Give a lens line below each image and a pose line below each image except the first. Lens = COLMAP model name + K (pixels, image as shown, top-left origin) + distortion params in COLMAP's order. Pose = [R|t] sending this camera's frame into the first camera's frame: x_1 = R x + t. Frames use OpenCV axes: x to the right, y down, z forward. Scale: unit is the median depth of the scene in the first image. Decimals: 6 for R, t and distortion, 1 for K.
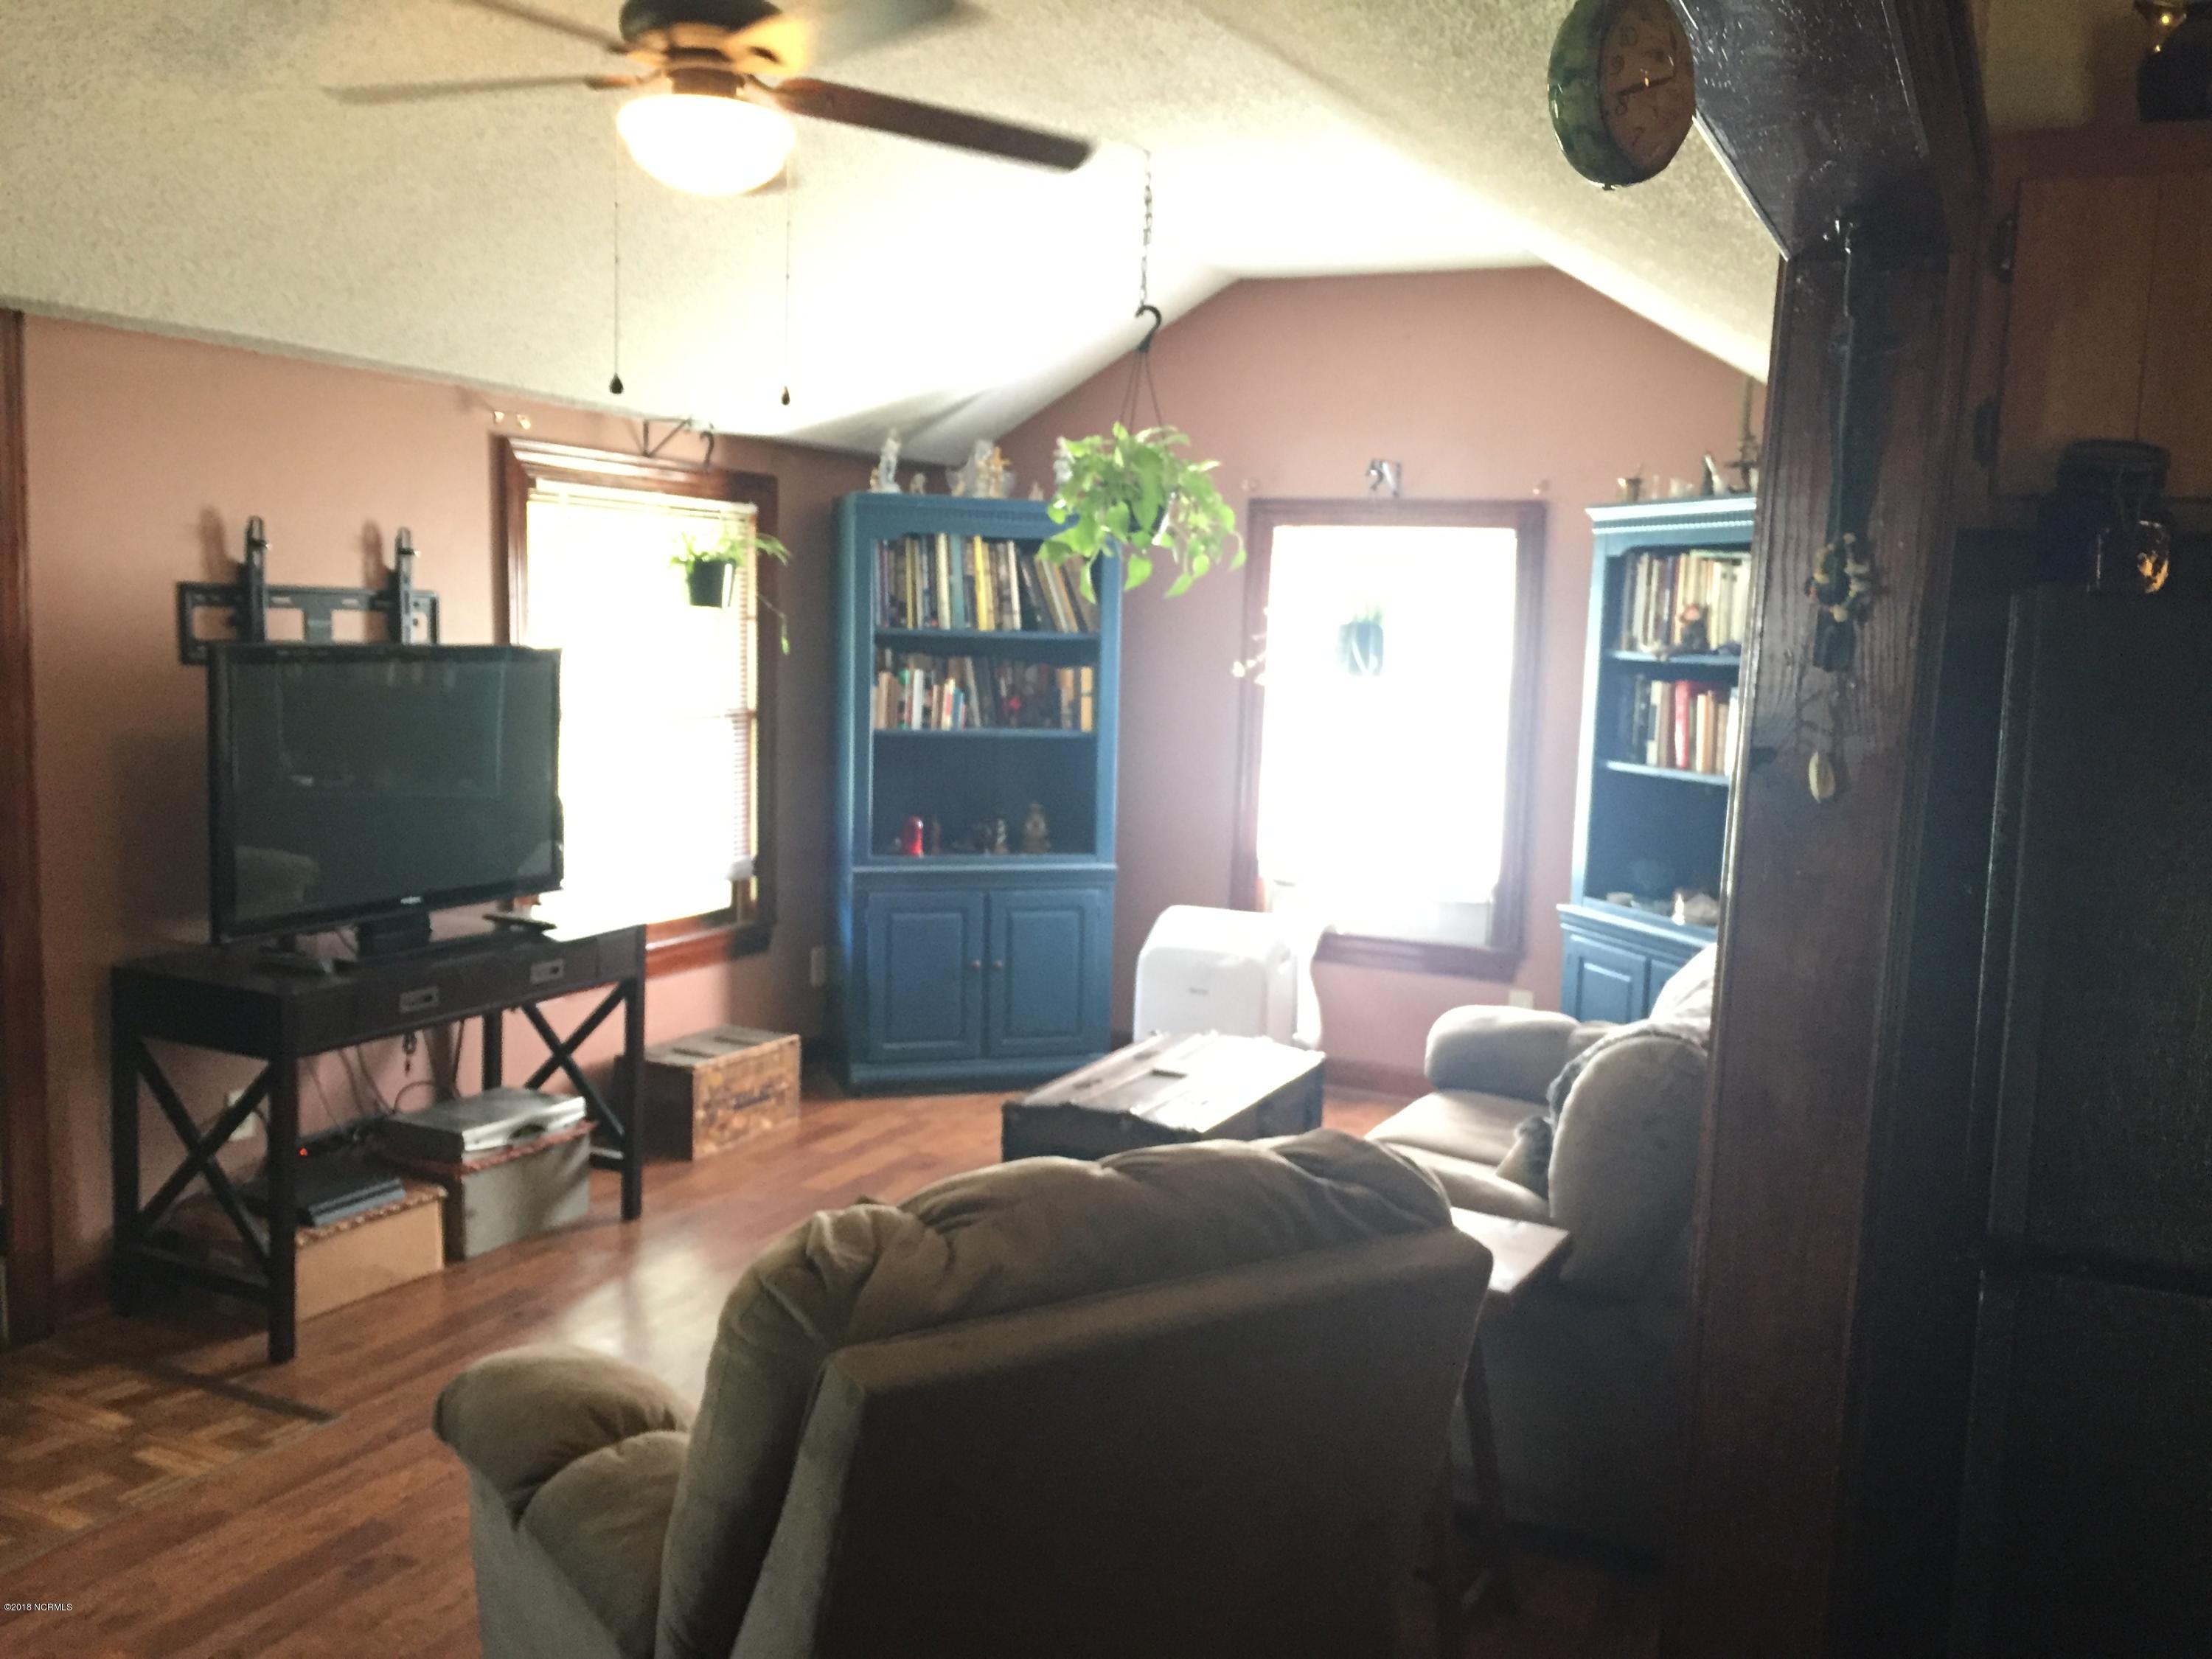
lens RADIAL K [[1903.3, 0, 1106.0], [0, 1903.3, 829.5], [0, 0, 1]] dist [0.074966, -0.114666]
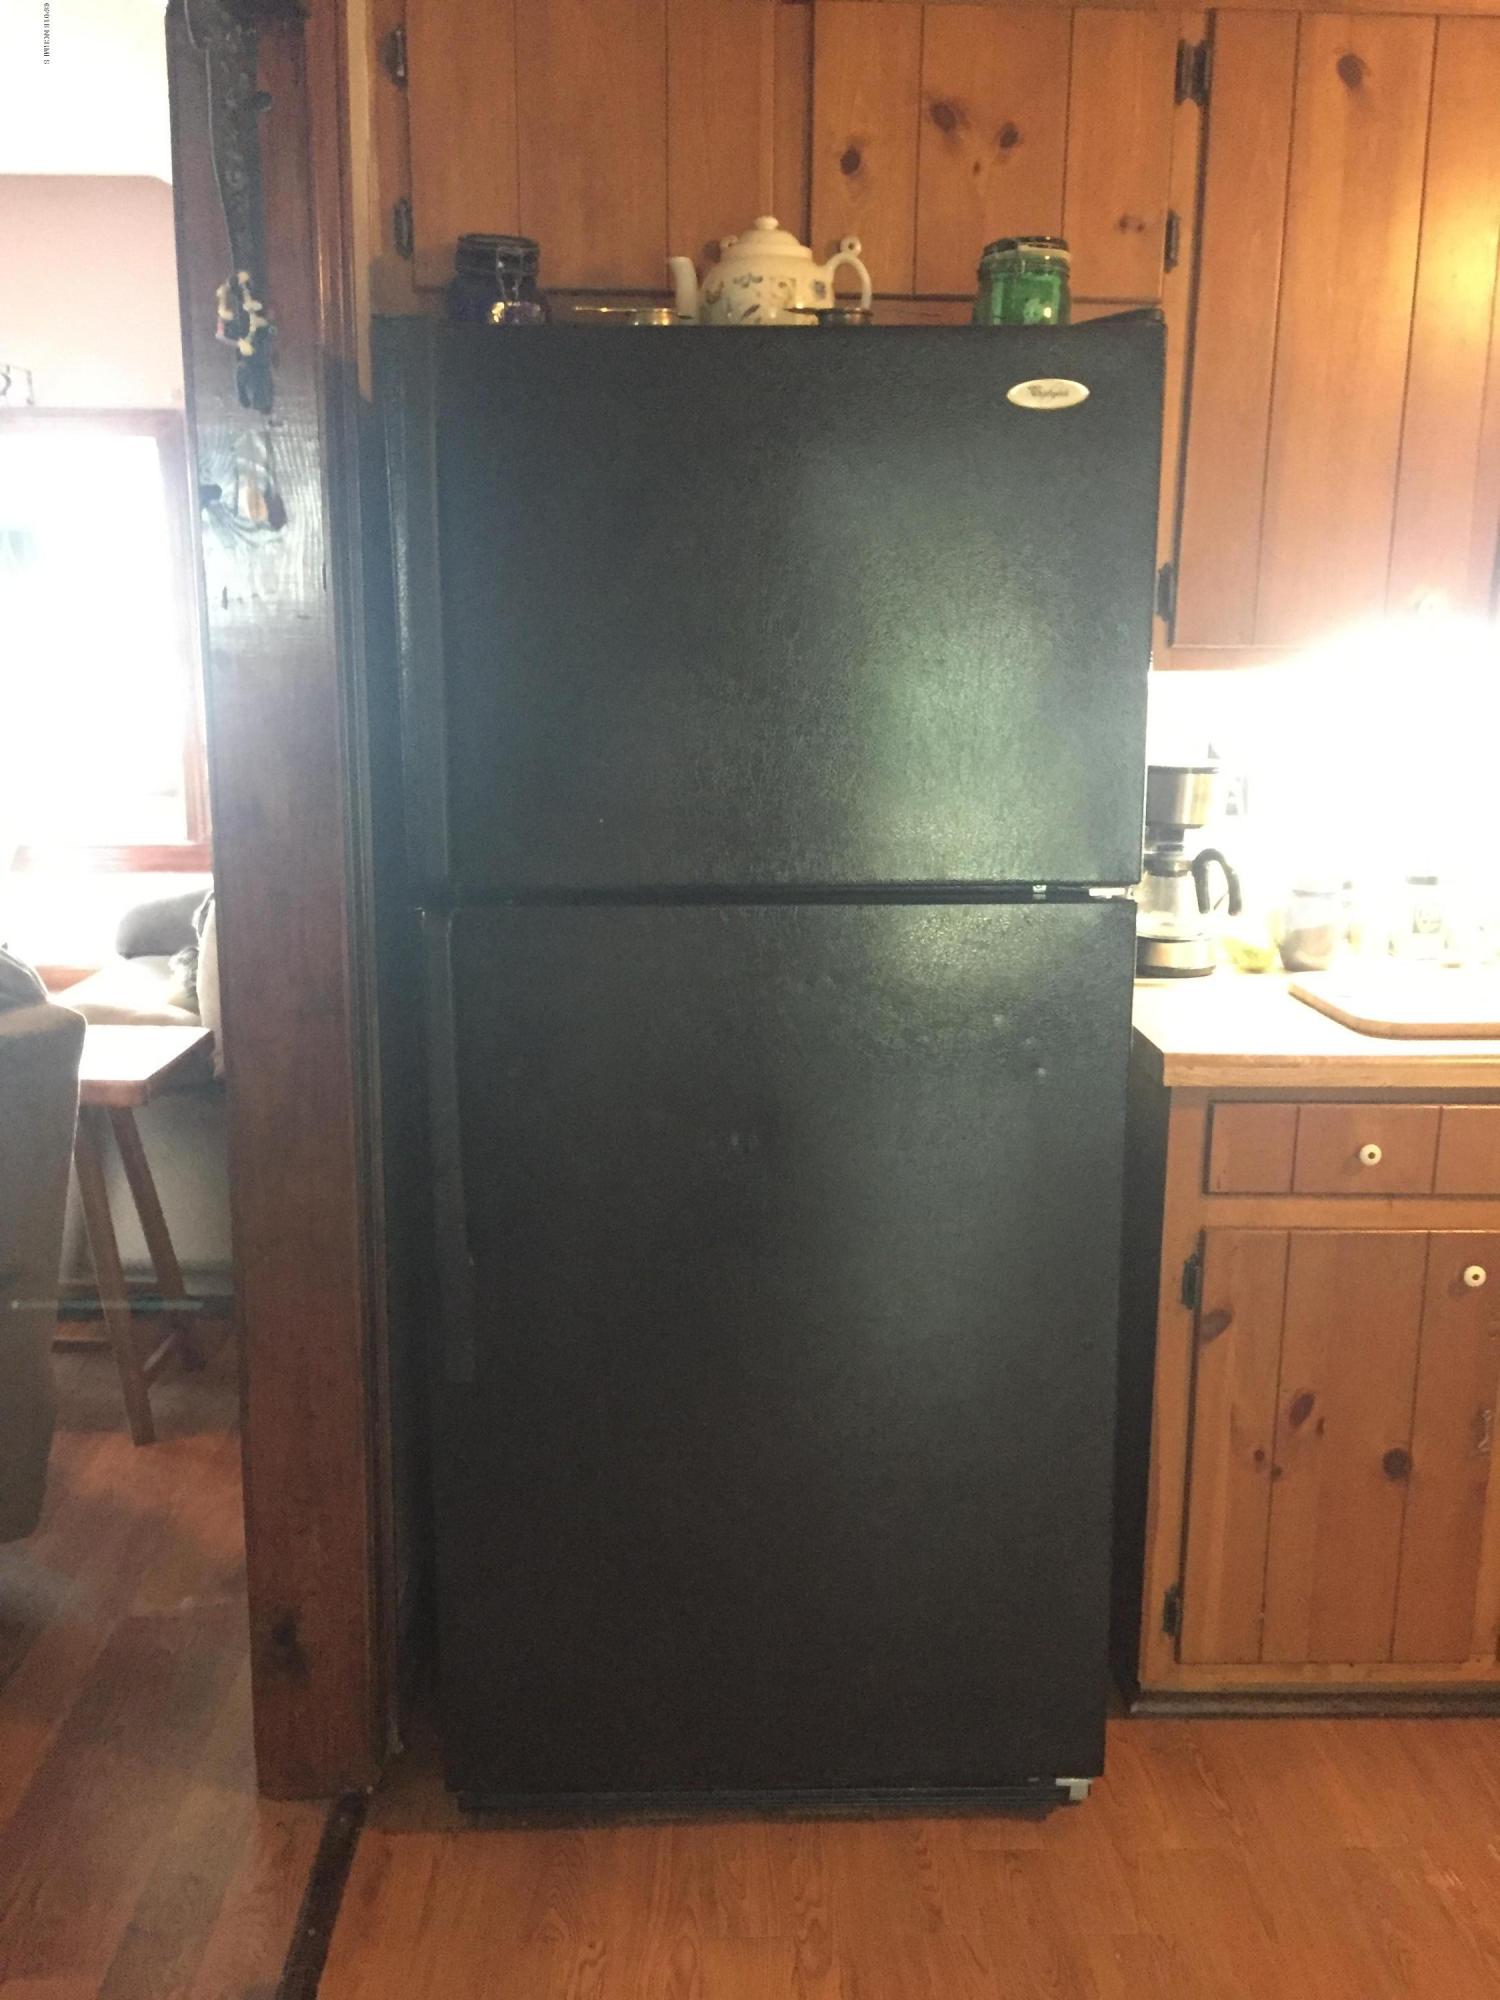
lens RADIAL K [[1720.9, 0, 748.5], [0, 1720.9, 1006.7], [0, 0, 1]] dist [0.074966, -0.114666]
pose [[0.895233, -0.126372, 0.427302, 0.141740], [0.080023, 0.988947, 0.124819, 0.142637], [-0.438353, -0.077548, 0.895451, -0.057078]]
